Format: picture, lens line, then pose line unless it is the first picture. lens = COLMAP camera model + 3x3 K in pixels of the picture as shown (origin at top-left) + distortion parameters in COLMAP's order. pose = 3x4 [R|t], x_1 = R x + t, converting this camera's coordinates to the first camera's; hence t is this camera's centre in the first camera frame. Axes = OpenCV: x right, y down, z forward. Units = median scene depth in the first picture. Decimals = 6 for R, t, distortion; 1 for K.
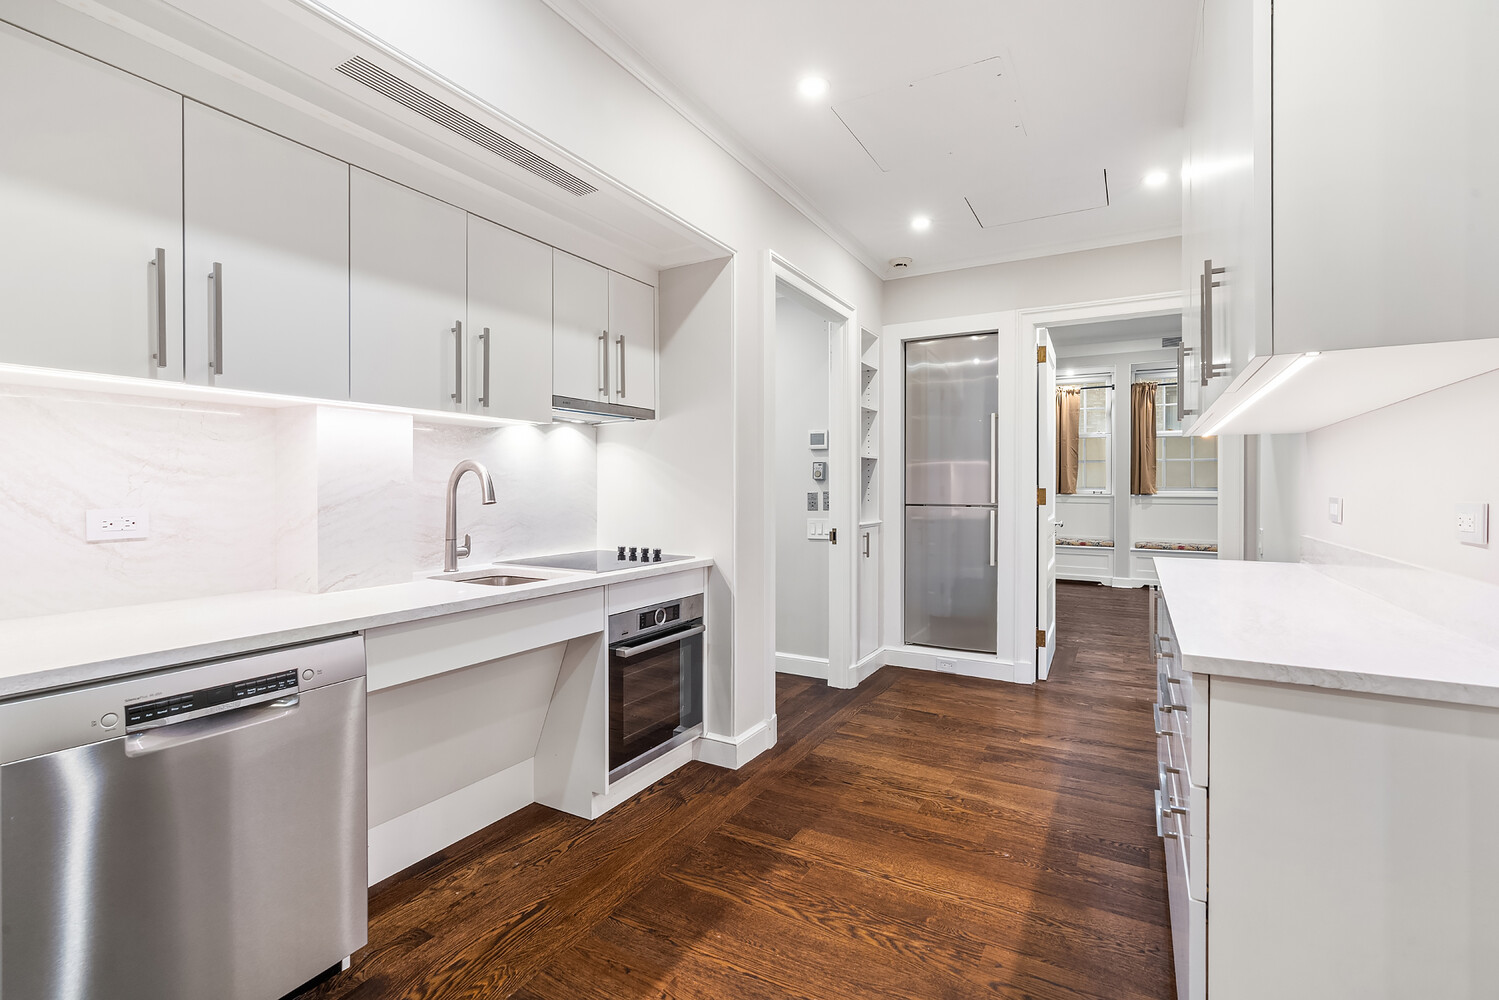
lens RADIAL K [[661.3, 0, 749.5], [0, 661.3, 500.0], [0, 0, 1]] dist [0.000230, 0.000170]
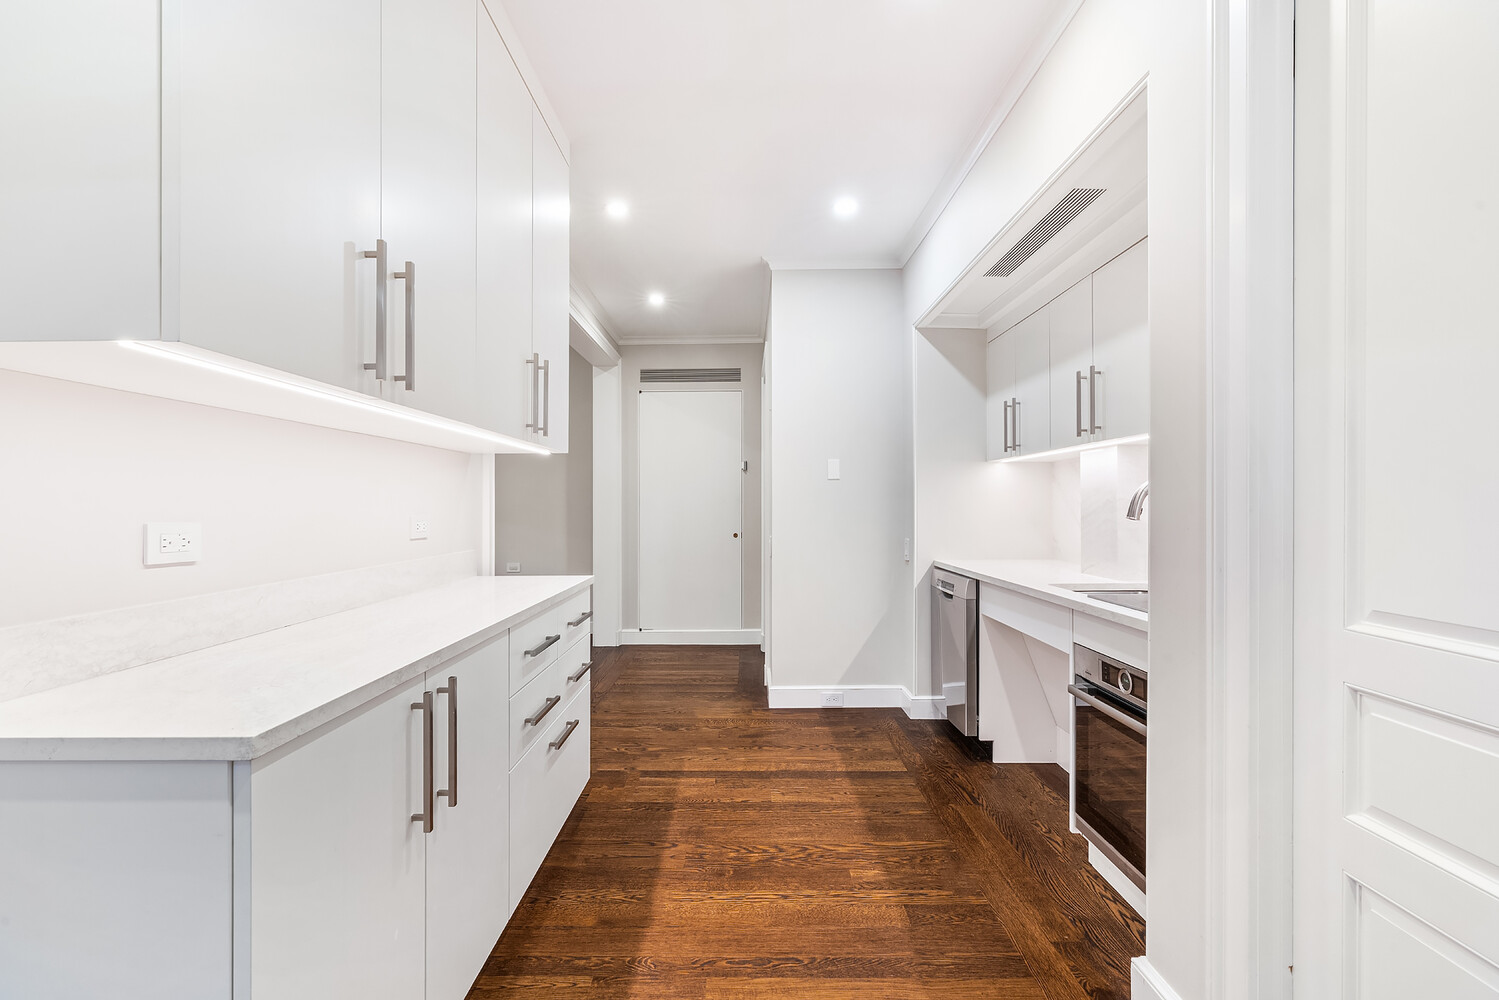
lens RADIAL K [[695.4, 0, 749.5], [0, 695.4, 500.0], [0, 0, 1]] dist [-0.001504, 0.000099]
pose [[-0.864159, -0.003647, -0.503206, 0.816527], [-0.007095, 0.999963, 0.004936, -0.030435], [0.503169, 0.007836, -0.864152, 1.960472]]
